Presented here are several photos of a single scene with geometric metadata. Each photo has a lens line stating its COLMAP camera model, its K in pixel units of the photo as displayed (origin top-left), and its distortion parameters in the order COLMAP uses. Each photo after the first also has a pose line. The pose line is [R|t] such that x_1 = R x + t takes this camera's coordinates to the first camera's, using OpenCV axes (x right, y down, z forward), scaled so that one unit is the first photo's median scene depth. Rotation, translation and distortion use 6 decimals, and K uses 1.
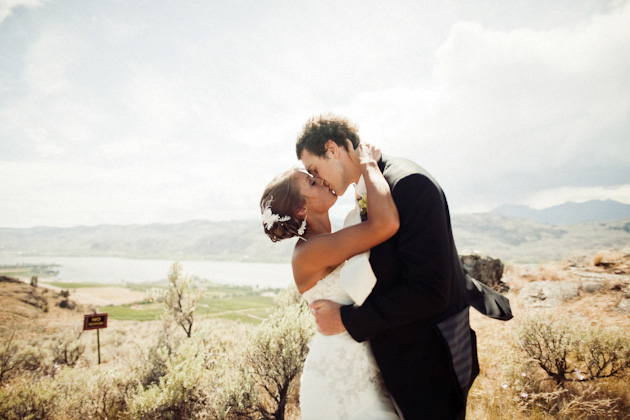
lens RADIAL K [[427.7, 0, 314.3], [0, 427.7, 208.7], [0, 0, 1]] dist [-0.047714, 0.039398]
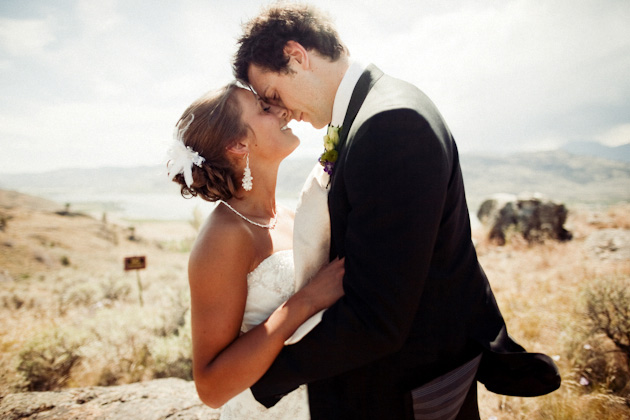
lens RADIAL K [[427.7, 0, 318.1], [0, 427.7, 215.5], [0, 0, 1]] dist [-0.047714, 0.039398]
pose [[0.993359, 0.011558, -0.114478, 0.023113], [0.006895, 0.987175, 0.159495, -0.002117], [0.114853, -0.159225, 0.980539, 0.060561]]
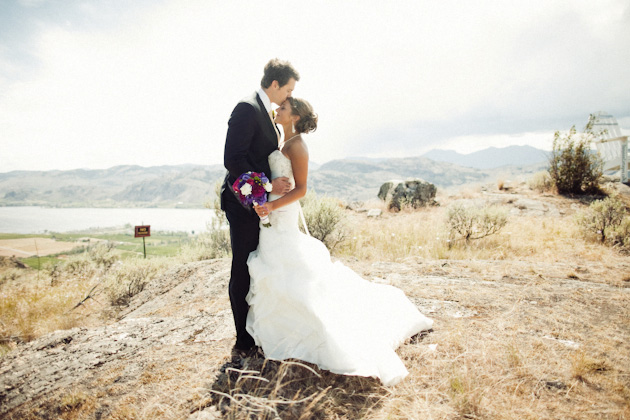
lens RADIAL K [[427.7, 0, 312.5], [0, 427.7, 211.0], [0, 0, 1]] dist [-0.047714, 0.039398]
pose [[0.989307, -0.018437, 0.144677, -0.142201], [-0.001108, 0.990999, 0.133862, 0.020627], [-0.145843, -0.132591, 0.980382, -0.284365]]
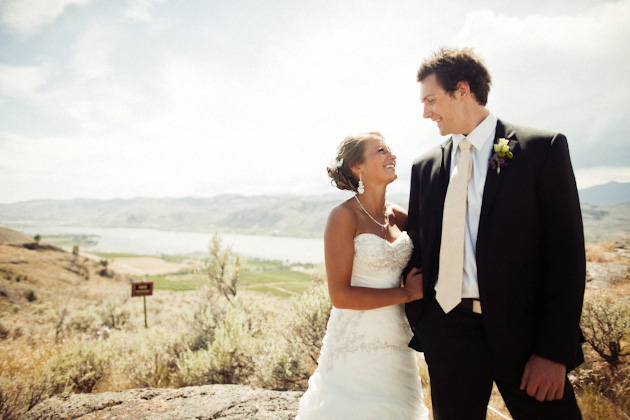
lens RADIAL K [[427.7, 0, 314.7], [0, 427.7, 209.2], [0, 0, 1]] dist [-0.047714, 0.039398]
pose [[0.997439, 0.018817, -0.069001, -0.019360], [-0.014836, 0.998220, 0.057760, 0.002790], [0.069965, -0.056589, 0.995943, -0.000366]]
